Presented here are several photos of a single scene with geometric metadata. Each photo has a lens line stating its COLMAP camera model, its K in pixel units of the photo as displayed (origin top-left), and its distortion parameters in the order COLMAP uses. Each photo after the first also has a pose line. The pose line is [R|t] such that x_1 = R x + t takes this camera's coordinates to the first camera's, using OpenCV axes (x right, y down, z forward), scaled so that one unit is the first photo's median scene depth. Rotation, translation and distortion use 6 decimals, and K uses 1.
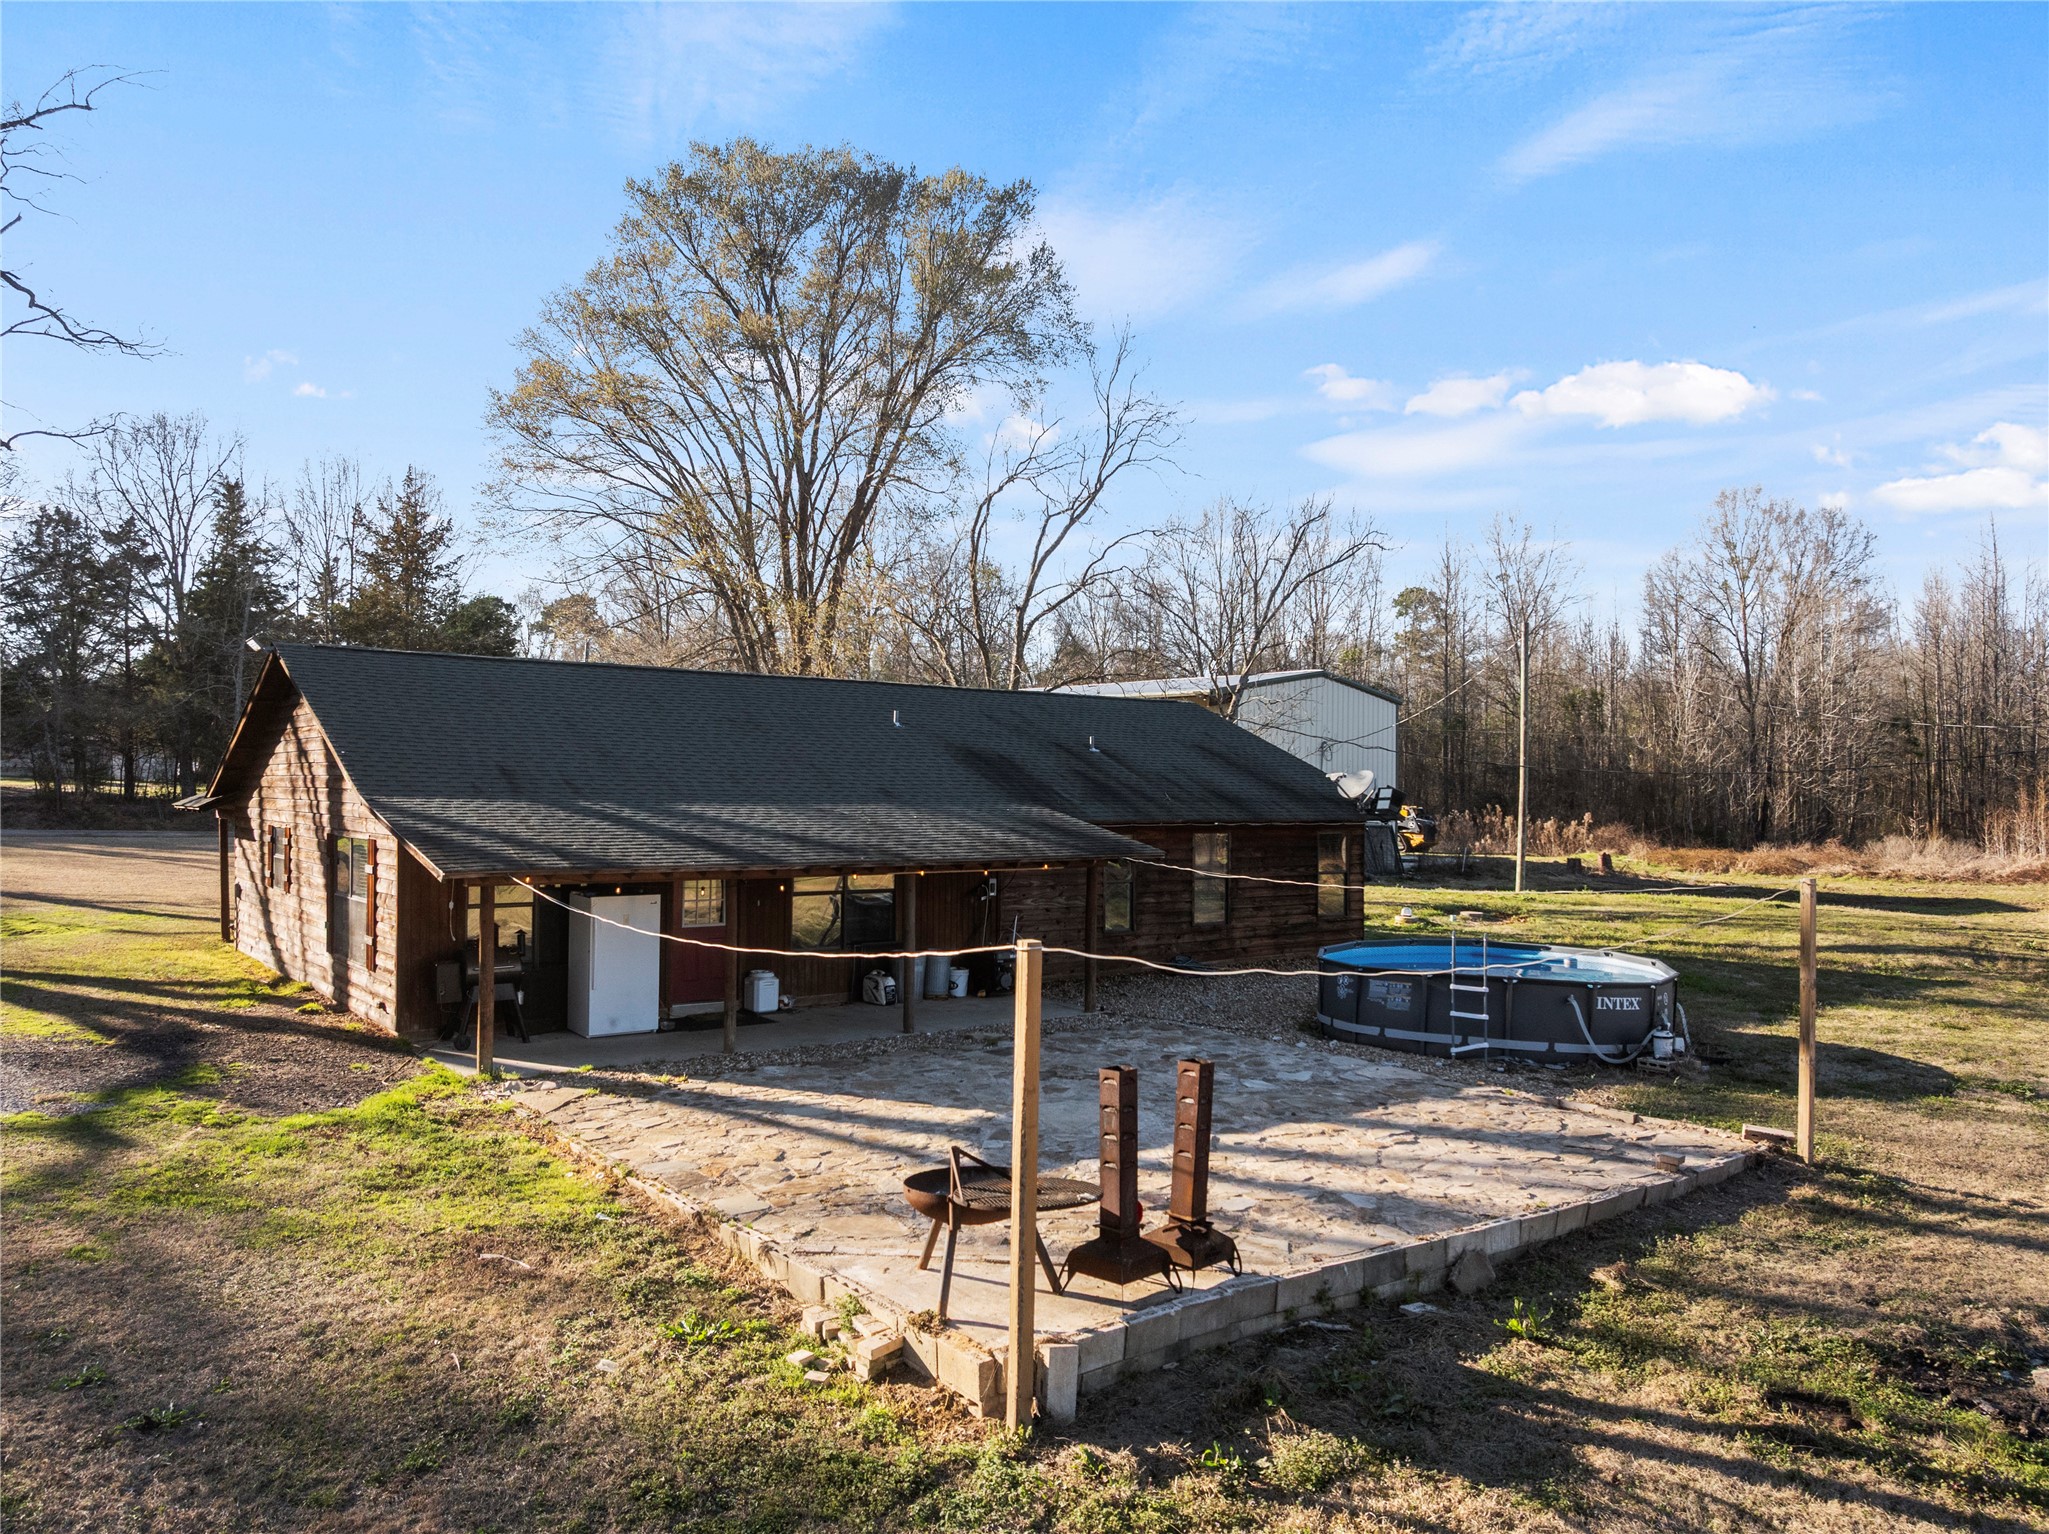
lens RADIAL K [[1511.2, 0, 1024.5], [0, 1511.2, 767.0], [0, 0, 1]] dist [-0.043387, -0.000217]
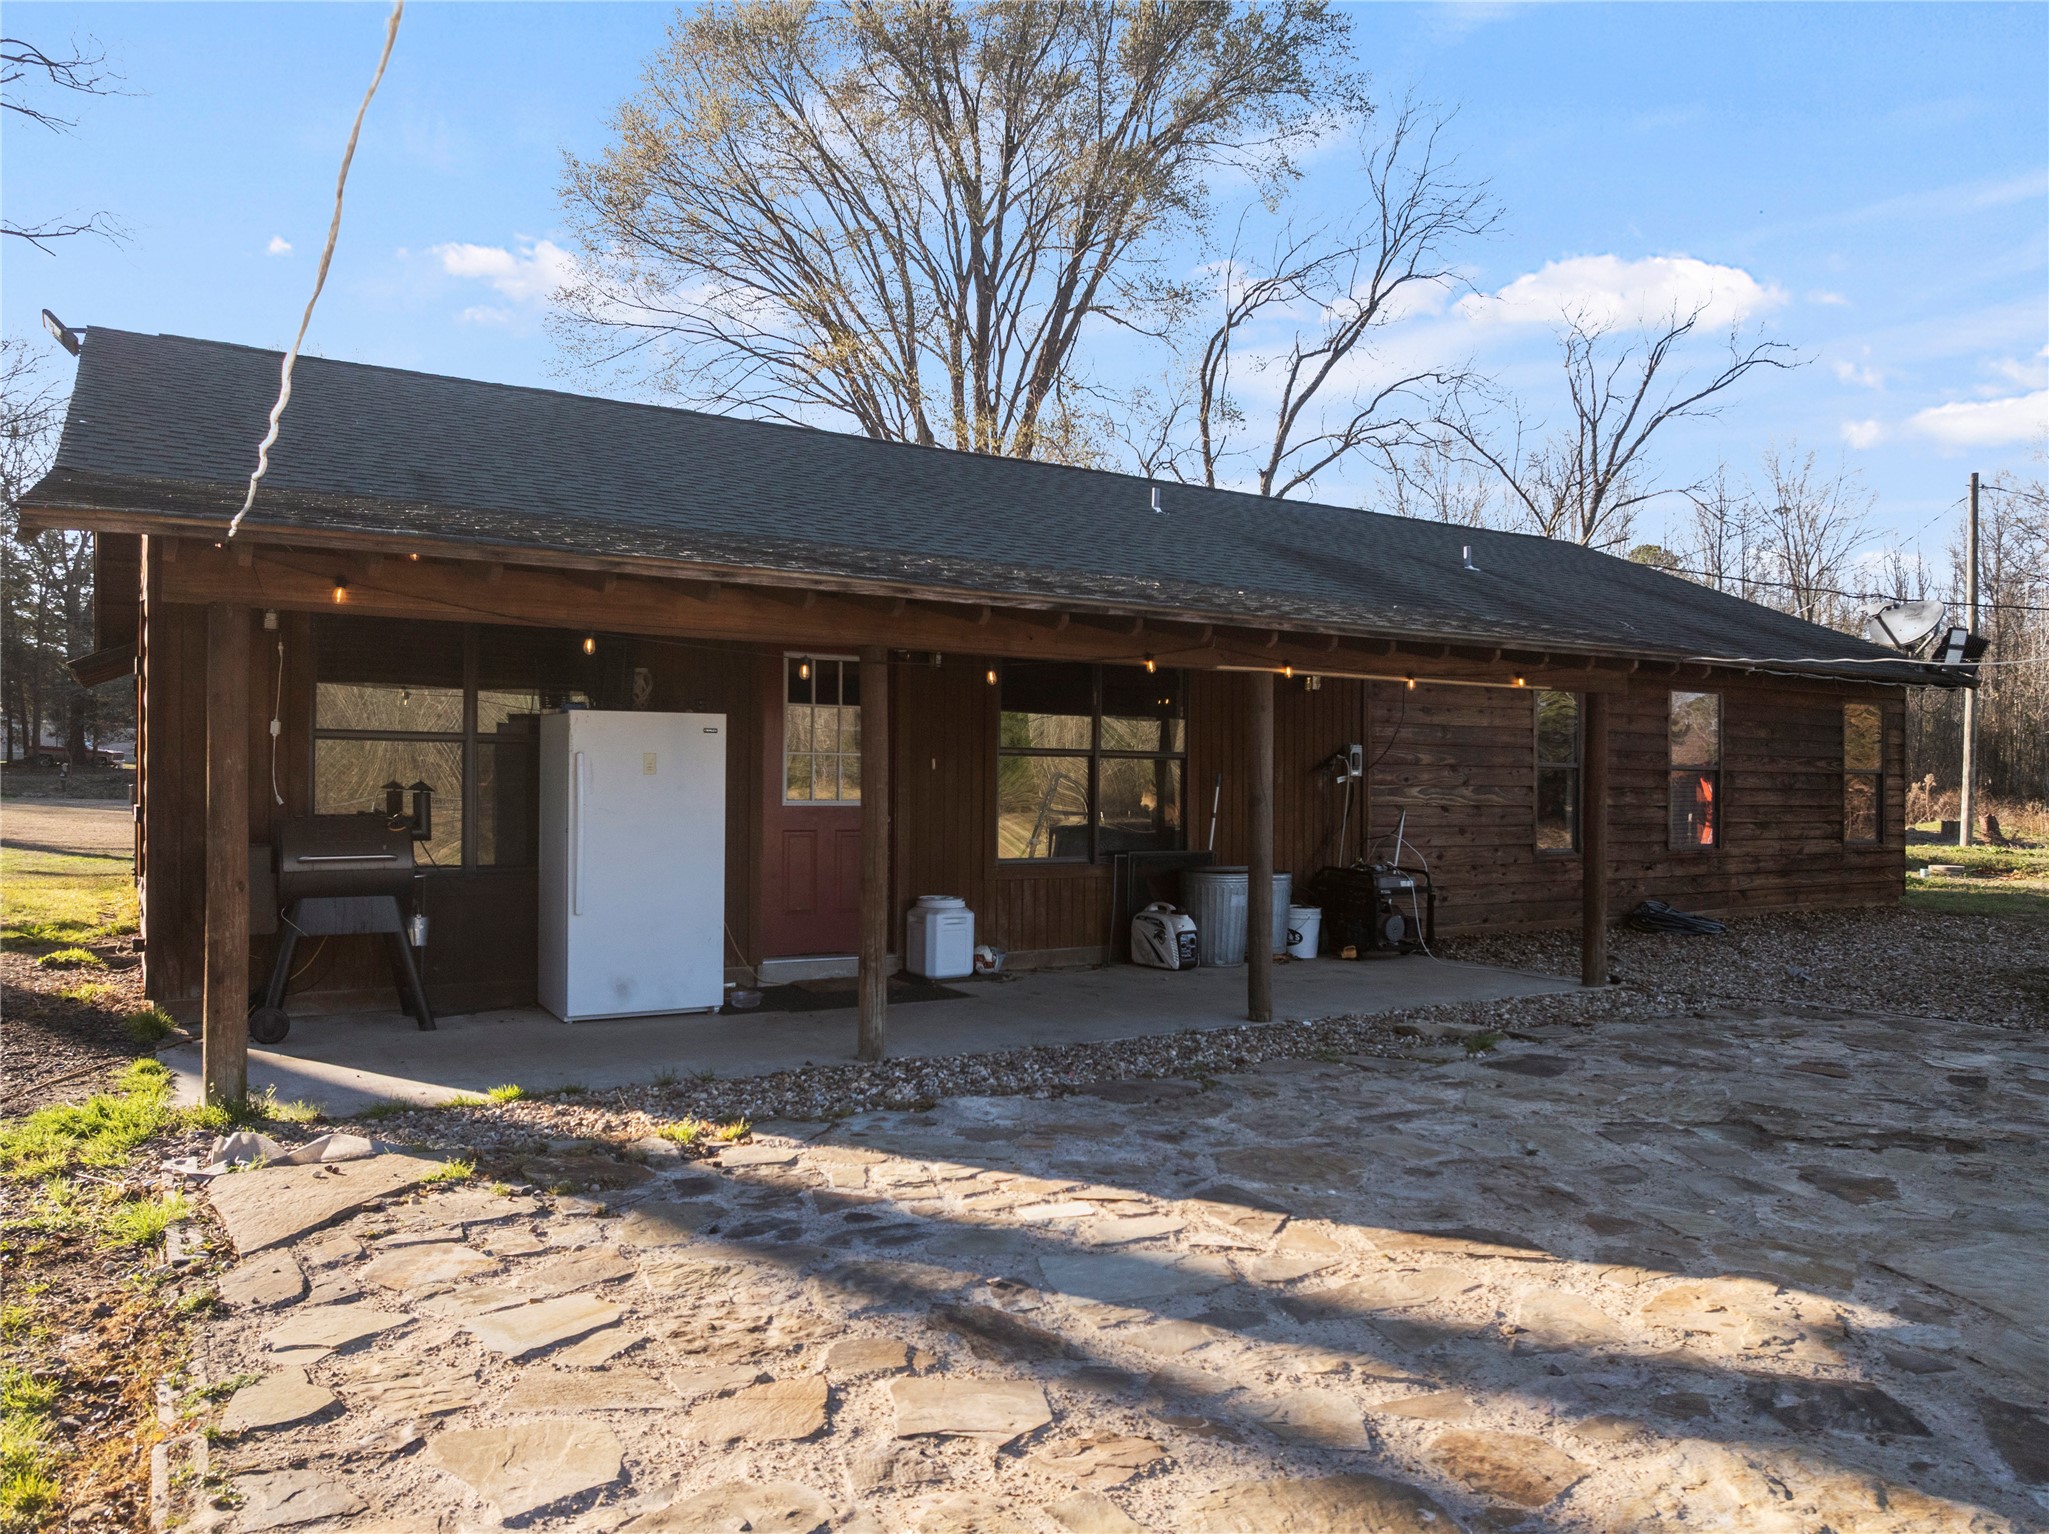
lens RADIAL K [[1511.2, 0, 1024.5], [0, 1511.2, 767.0], [0, 0, 1]] dist [-0.043387, -0.000217]
pose [[0.994369, -0.004508, -0.105877, -0.084775], [0.004109, 0.999984, -0.003995, 0.086002], [0.105893, 0.003537, 0.994371, 0.458739]]
